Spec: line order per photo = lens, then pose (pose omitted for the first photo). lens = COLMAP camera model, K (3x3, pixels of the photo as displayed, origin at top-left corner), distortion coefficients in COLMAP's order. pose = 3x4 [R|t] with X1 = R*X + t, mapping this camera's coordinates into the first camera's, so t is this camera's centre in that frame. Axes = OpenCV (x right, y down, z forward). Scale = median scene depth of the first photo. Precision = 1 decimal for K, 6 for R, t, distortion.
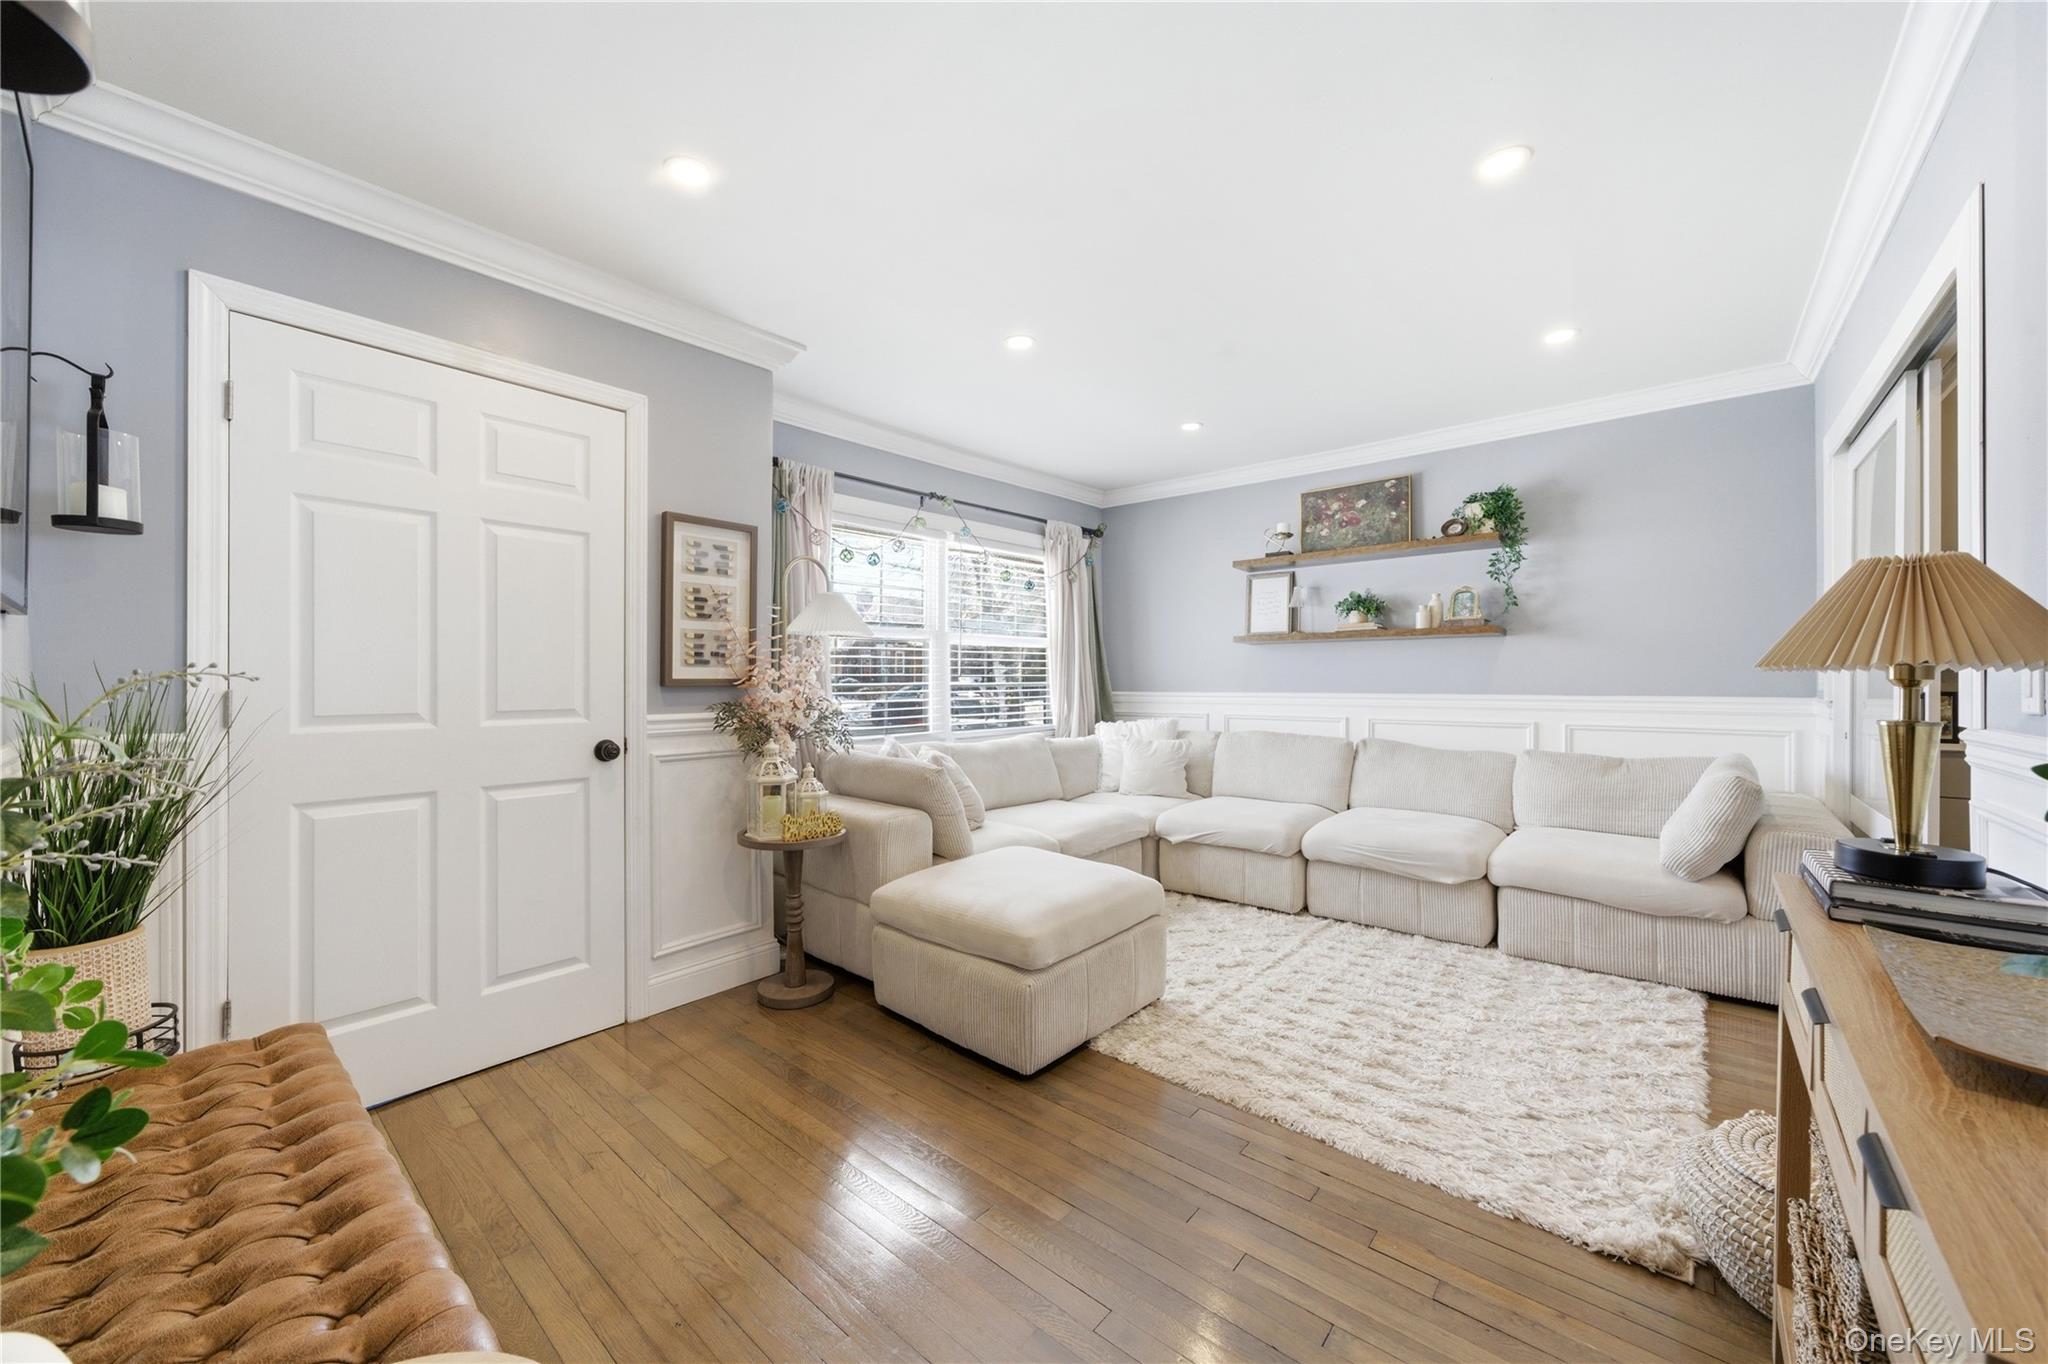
lens RADIAL K [[764.0, 0, 1033.2], [0, 764.0, 667.4], [0, 0, 1]] dist [-0.000018, 0.000087]
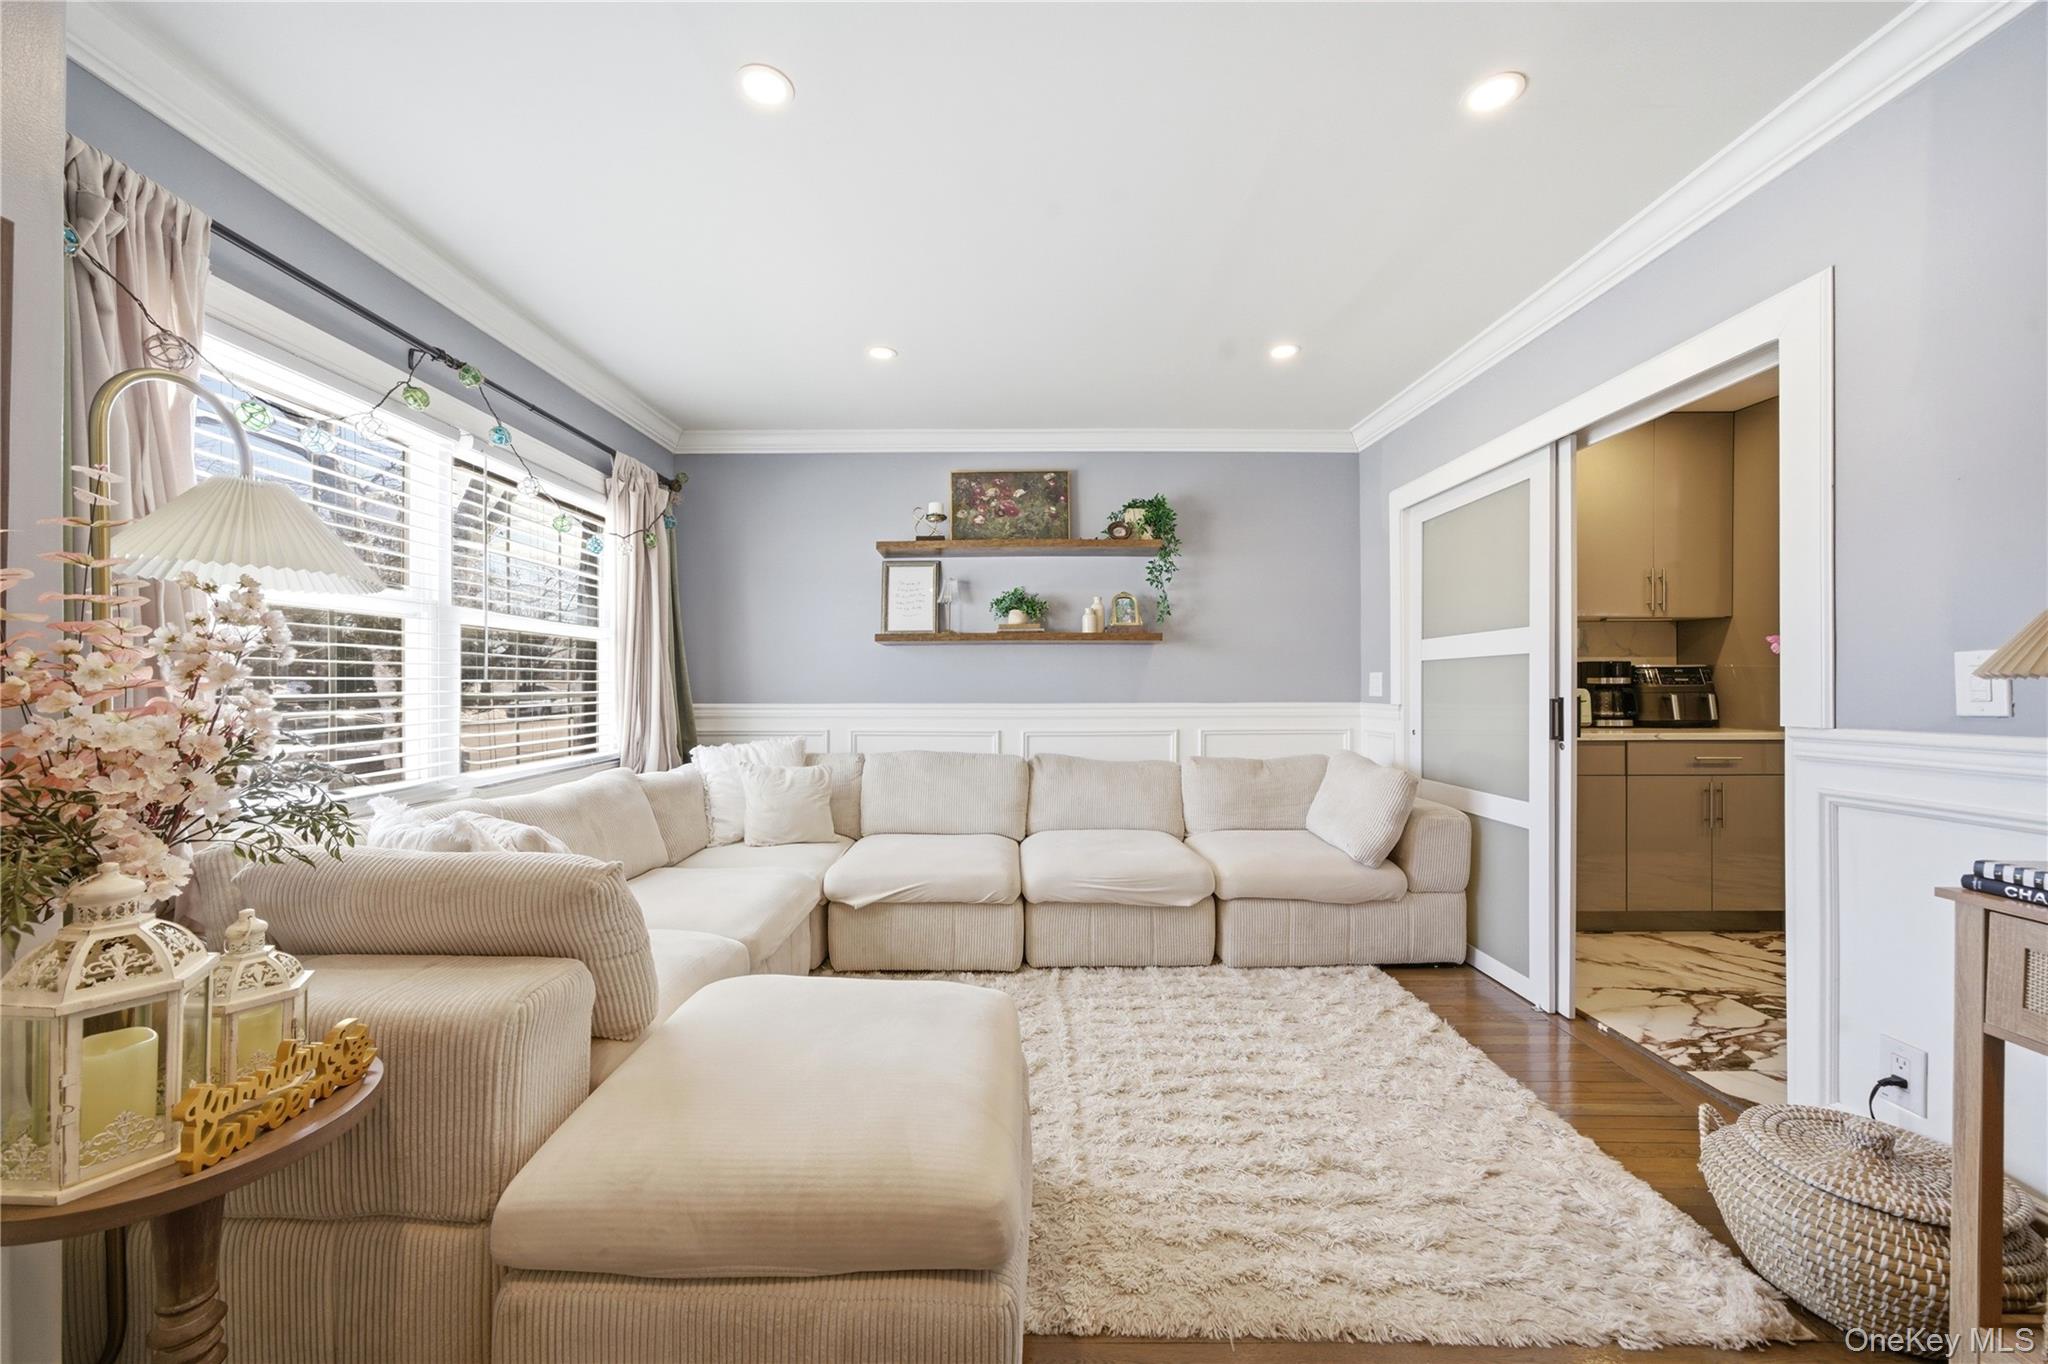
lens RADIAL K [[762.1, 0, 1018.3], [0, 762.1, 682.8], [0, 0, 1]] dist [-0.044537, 0.019209]
pose [[0.768143, 0.005350, 0.640256, -0.169144], [-0.010631, 0.999934, 0.004400, 0.007624], [-0.640190, -0.010186, 0.768149, 0.348163]]
